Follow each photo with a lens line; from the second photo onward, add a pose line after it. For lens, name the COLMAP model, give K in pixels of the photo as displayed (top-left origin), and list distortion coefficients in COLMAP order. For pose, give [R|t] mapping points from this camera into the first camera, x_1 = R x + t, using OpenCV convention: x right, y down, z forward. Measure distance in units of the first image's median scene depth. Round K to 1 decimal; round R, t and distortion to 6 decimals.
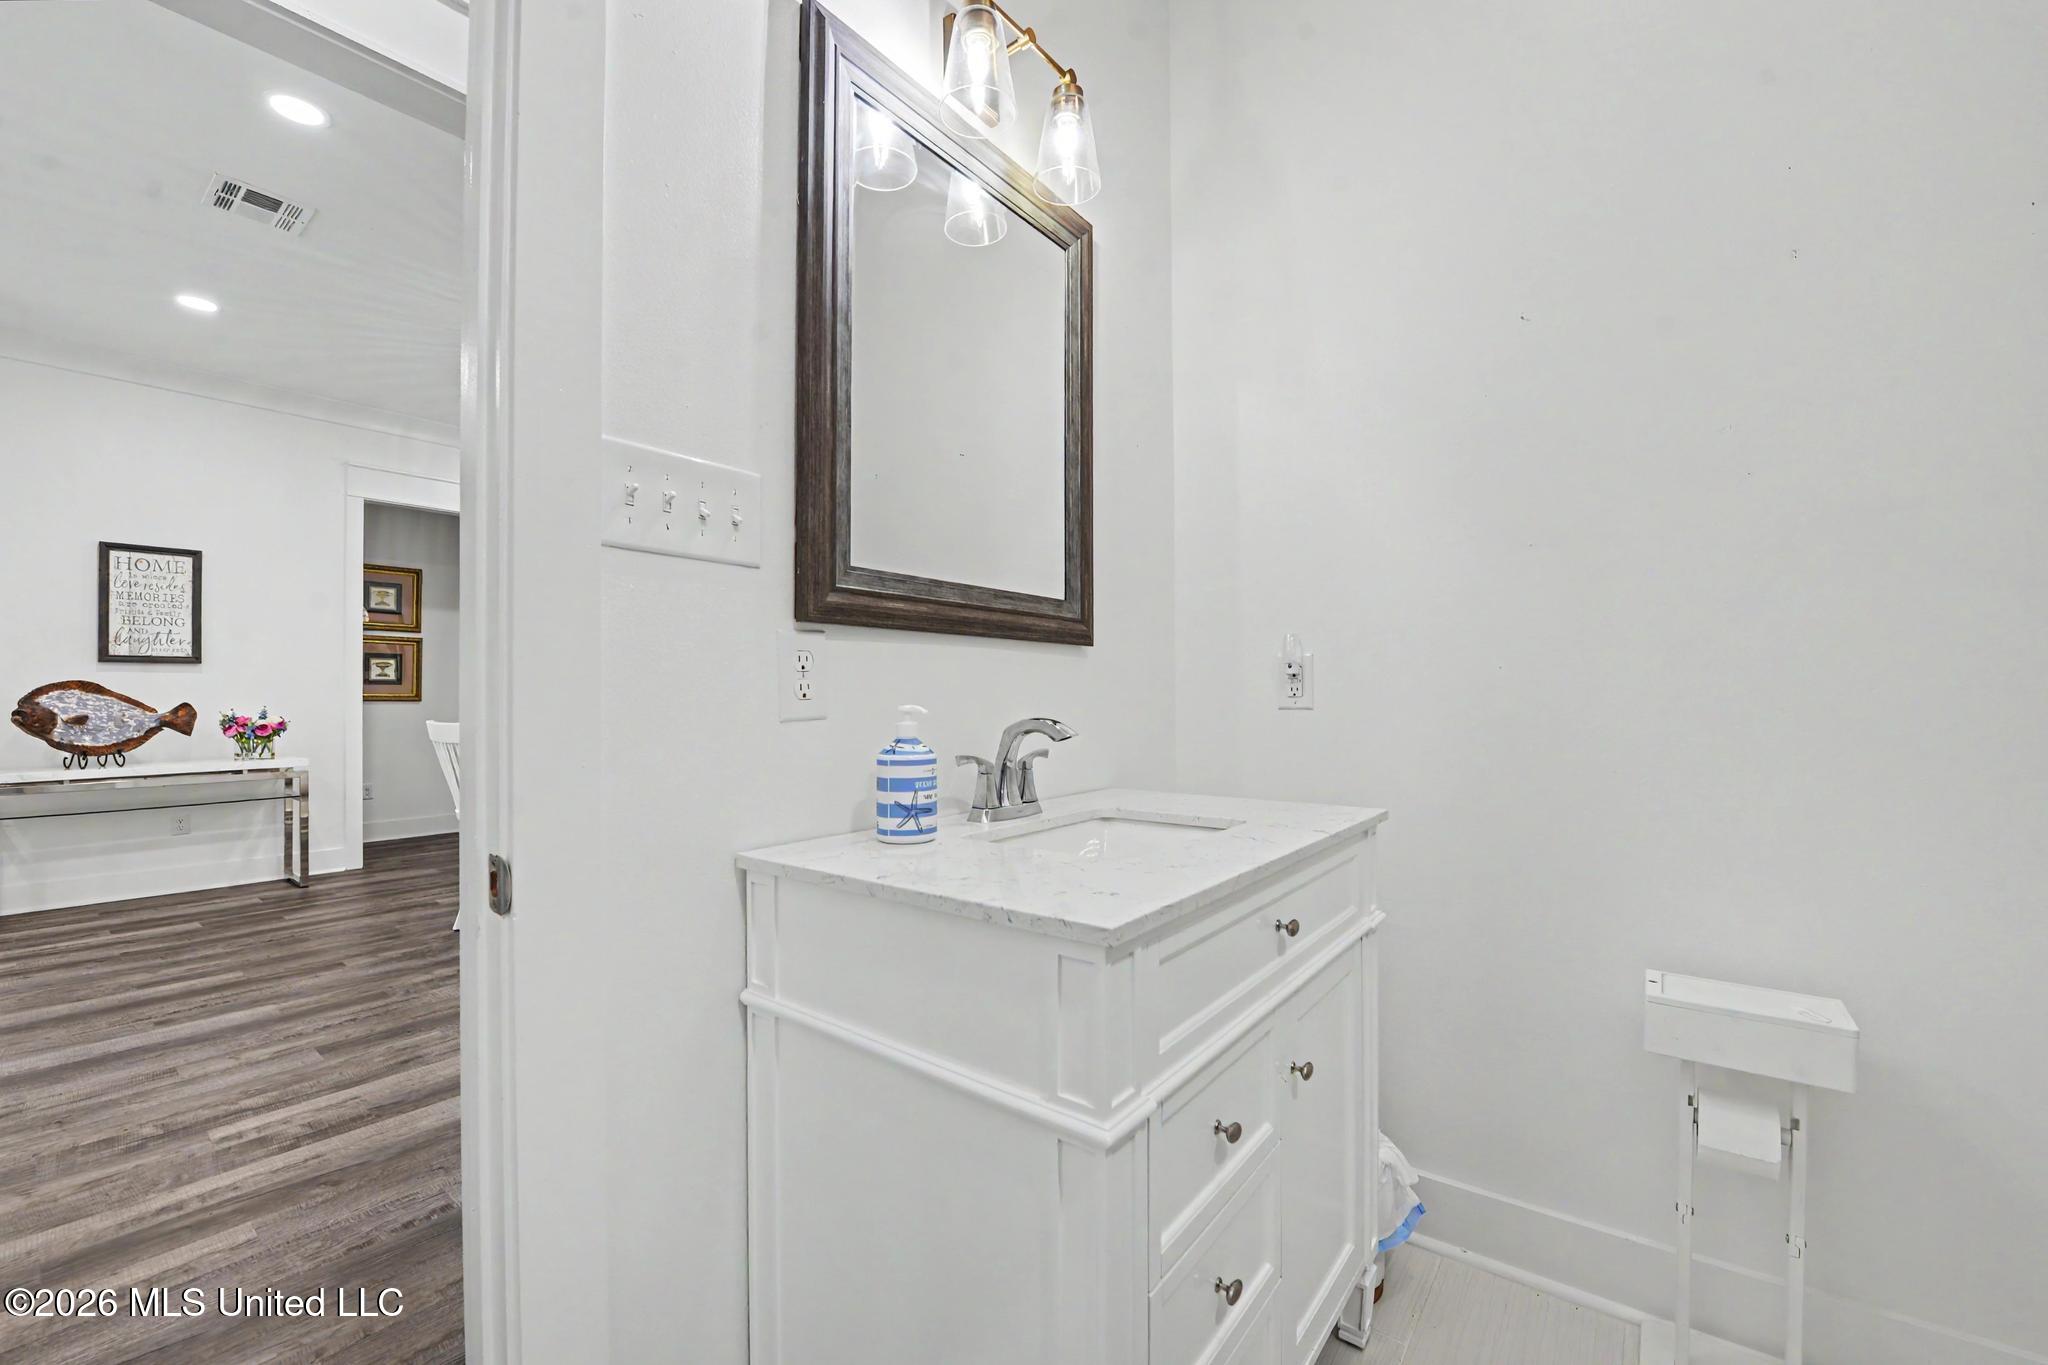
lens RADIAL K [[824.5, 0, 1027.6], [0, 824.5, 688.8], [0, 0, 1]] dist [-0.025625, -0.001041]
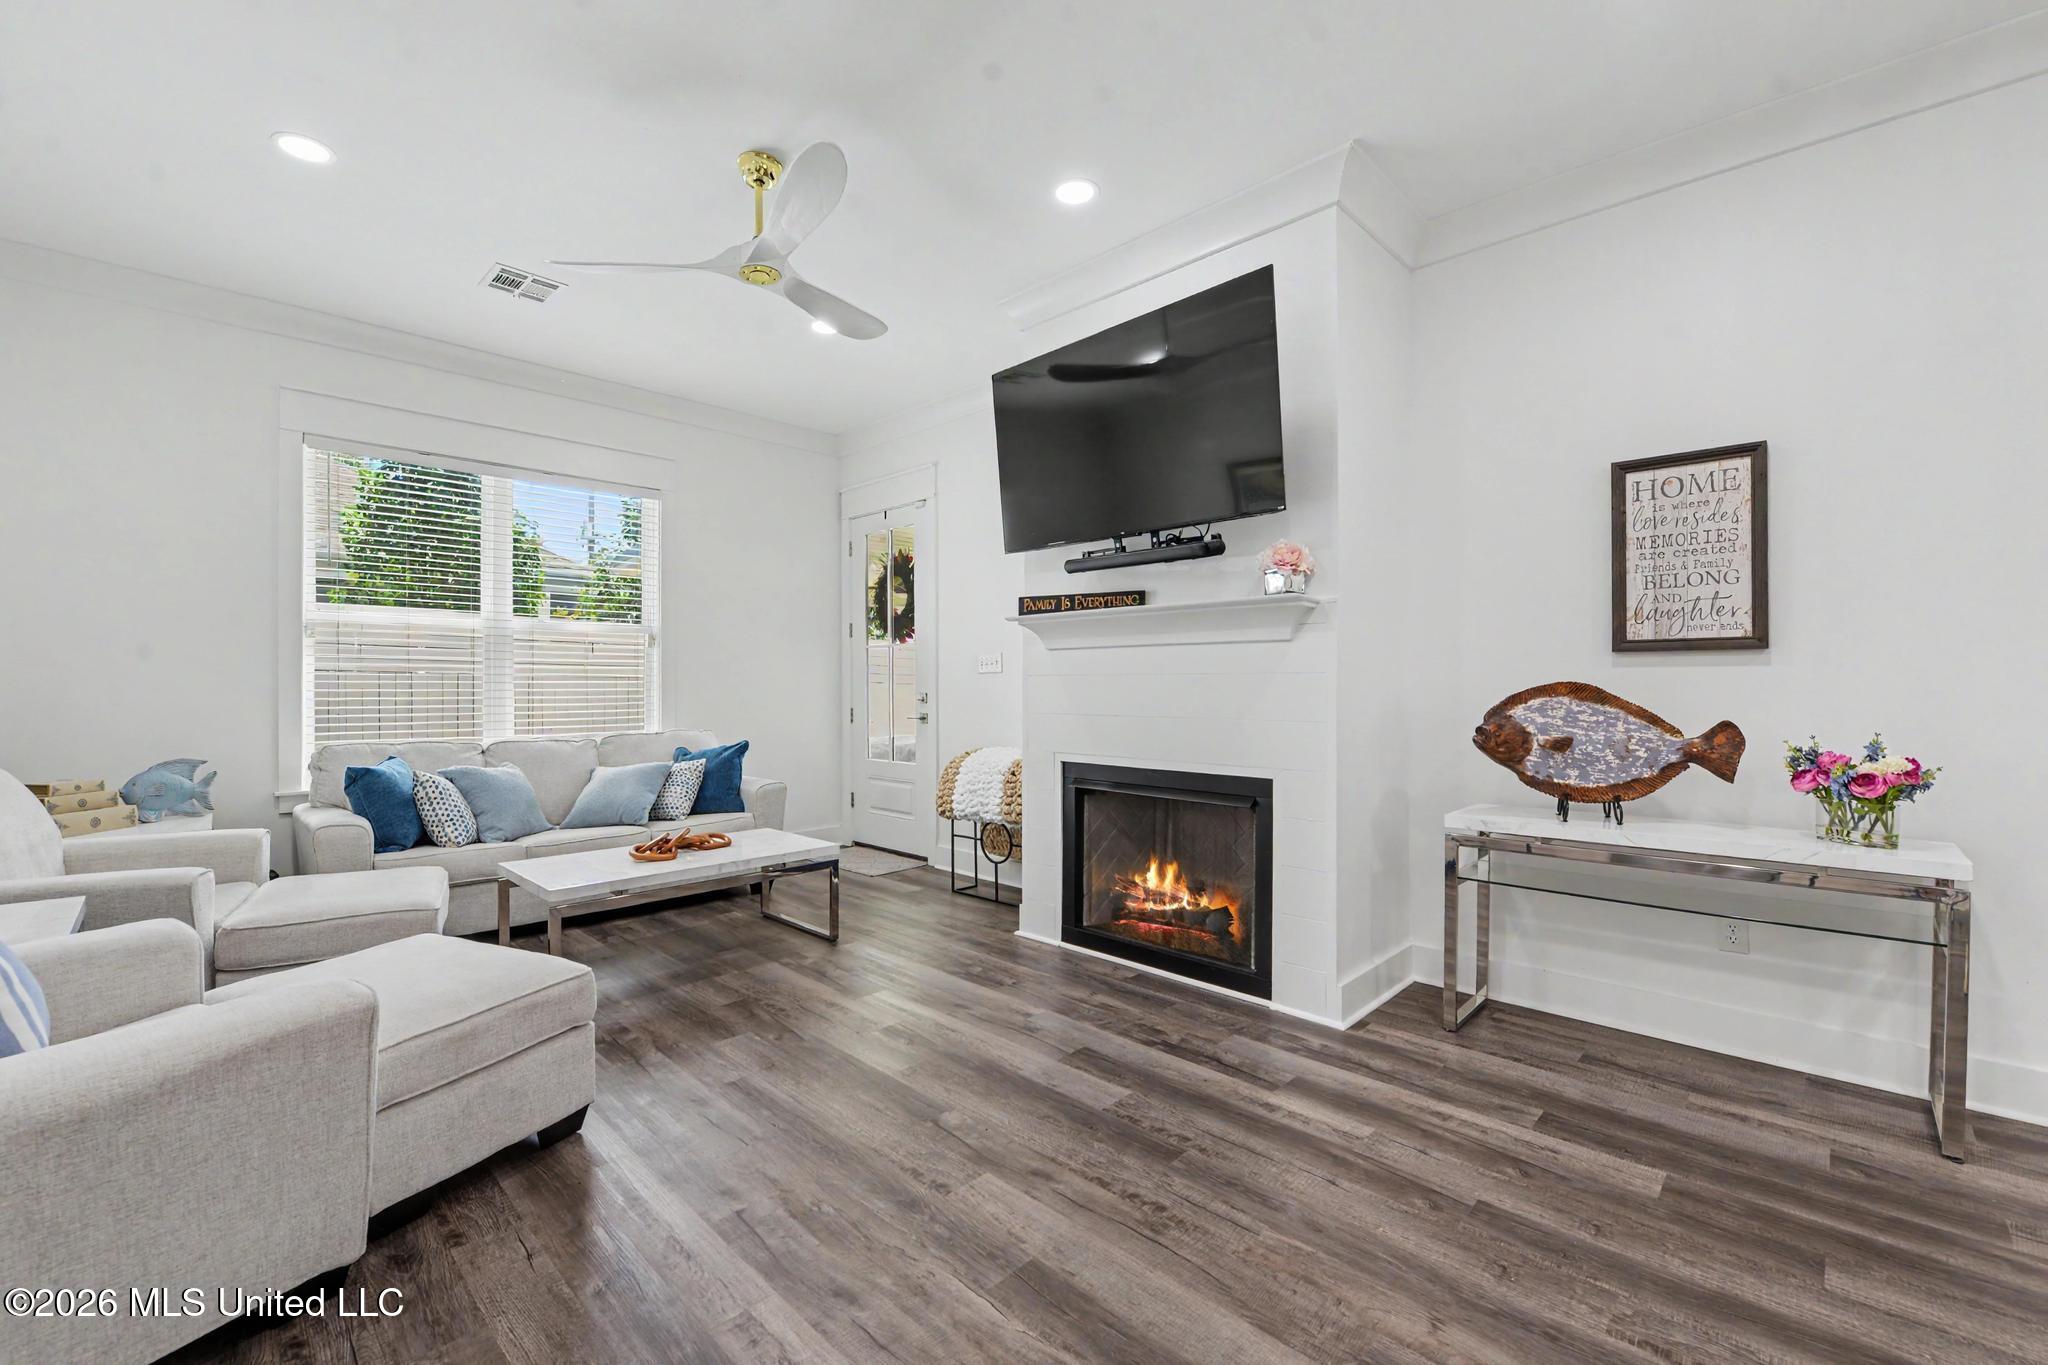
lens RADIAL K [[870.2, 0, 1027.6], [0, 870.2, 687.0], [0, 0, 1]] dist [-0.006898, -0.003751]
pose [[-0.097690, 0.005993, -0.995199, -0.423712], [0.005827, 0.999968, 0.005450, -0.012052], [0.995200, -0.005267, -0.097722, 0.591254]]
